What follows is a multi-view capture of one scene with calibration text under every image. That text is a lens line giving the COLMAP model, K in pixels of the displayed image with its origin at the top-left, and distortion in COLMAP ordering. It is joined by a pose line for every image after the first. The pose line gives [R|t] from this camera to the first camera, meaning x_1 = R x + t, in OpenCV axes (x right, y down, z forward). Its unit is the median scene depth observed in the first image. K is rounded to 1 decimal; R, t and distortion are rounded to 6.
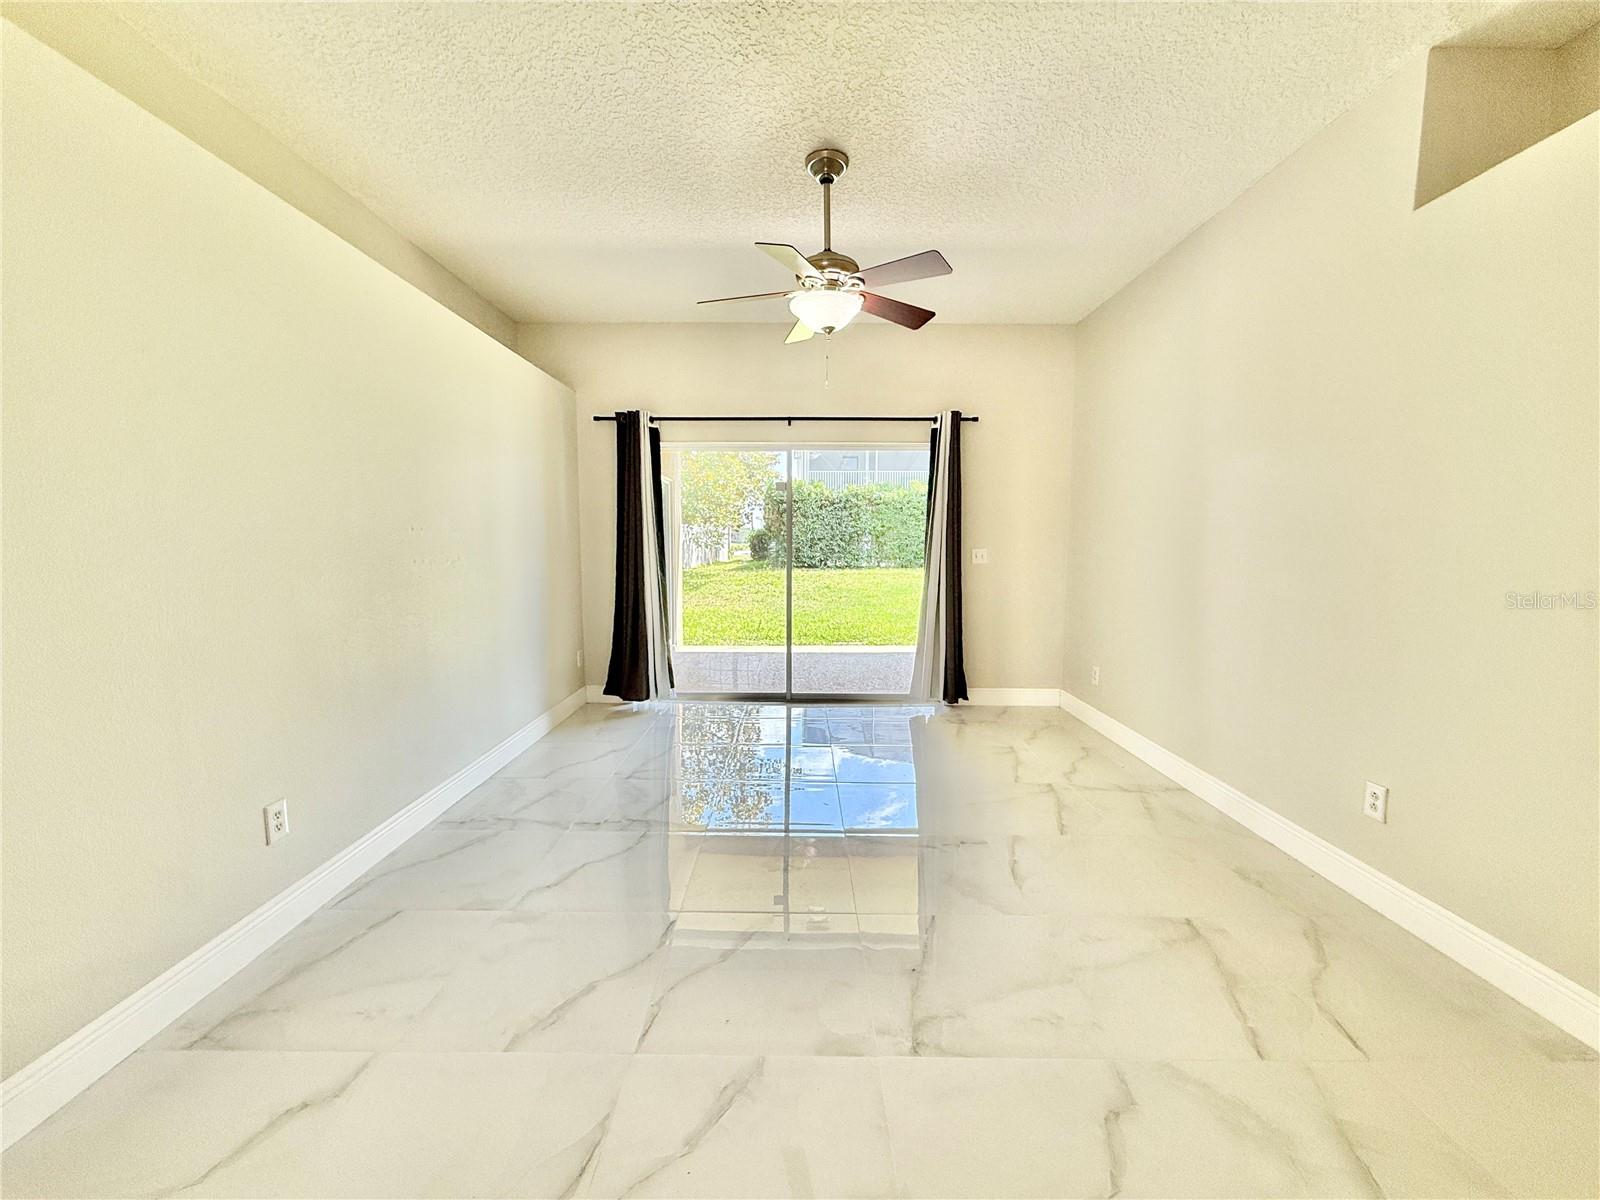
lens RADIAL K [[638.7, 0, 797.6], [0, 638.7, 599.1], [0, 0, 1]] dist [-0.000769, -0.000427]
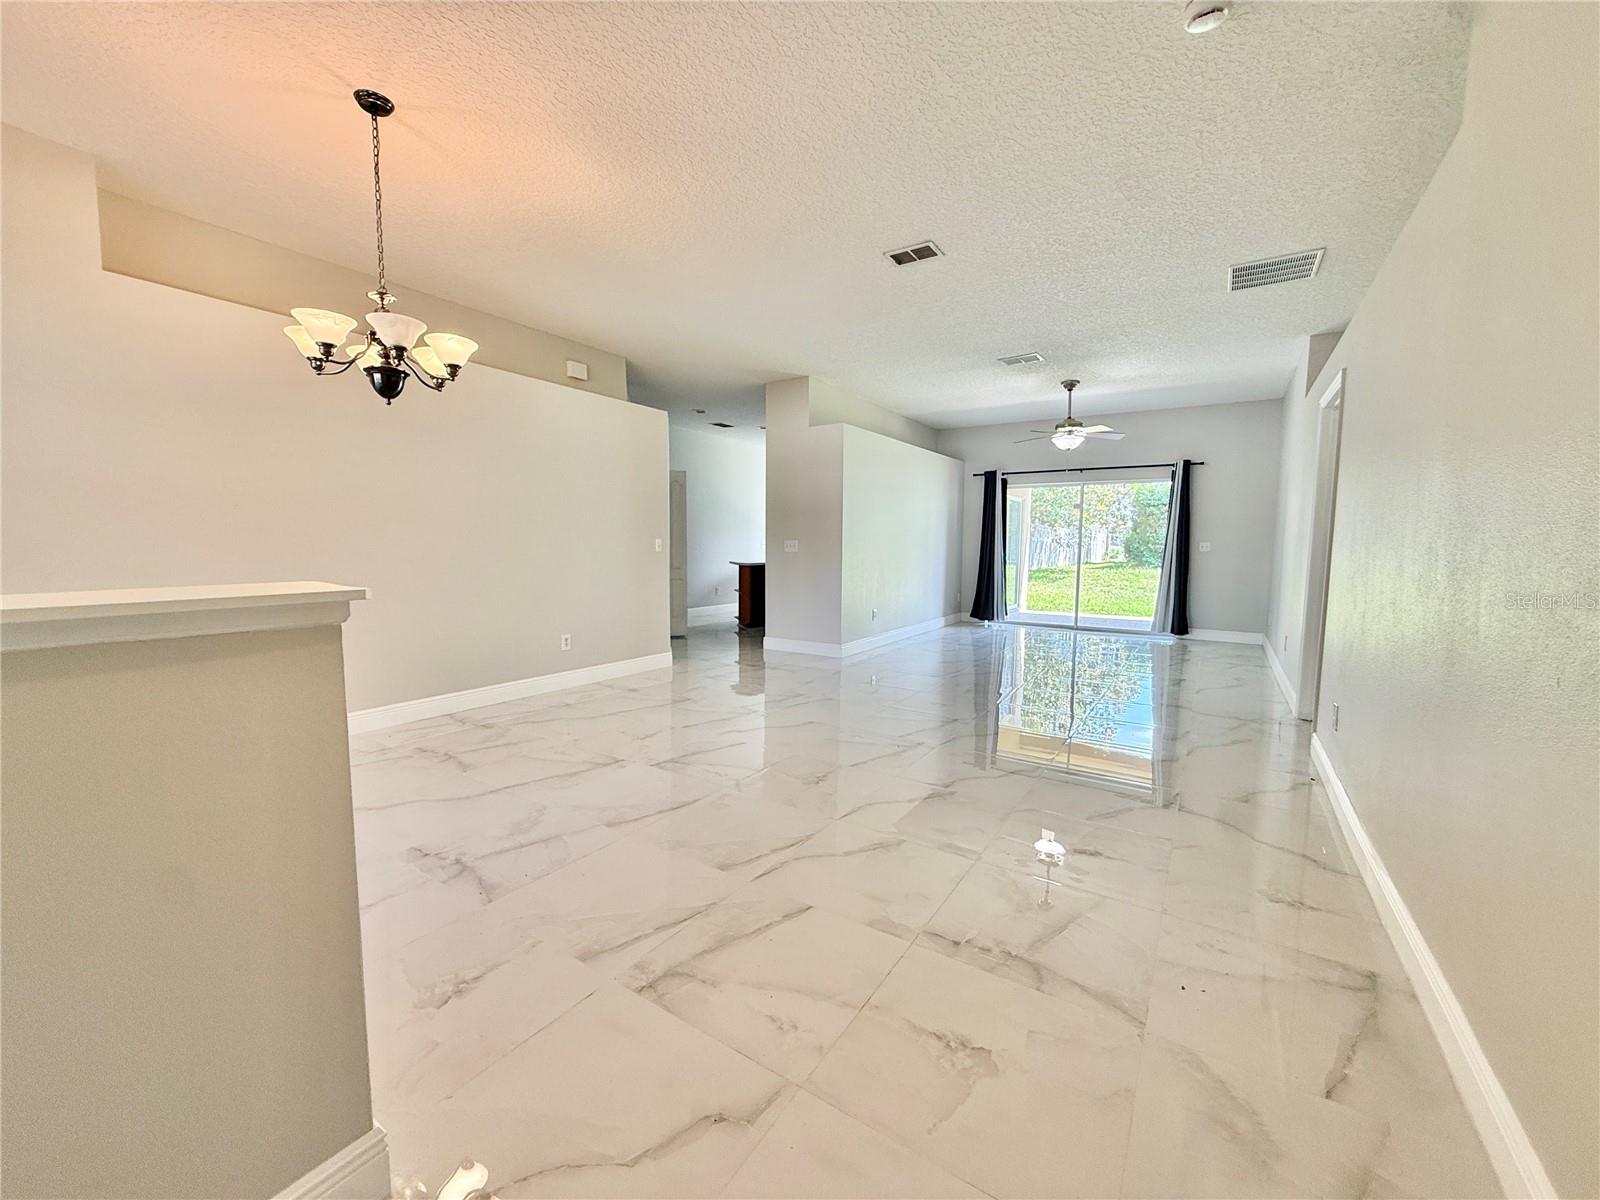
lens RADIAL K [[638.7, 0, 797.6], [0, 638.7, 599.1], [0, 0, 1]] dist [-0.000769, -0.000427]
pose [[0.840271, 0.051376, -0.539727, 0.303491], [-0.053282, 0.998506, 0.012095, 0.101742], [0.539543, 0.018594, 0.841753, -0.927213]]
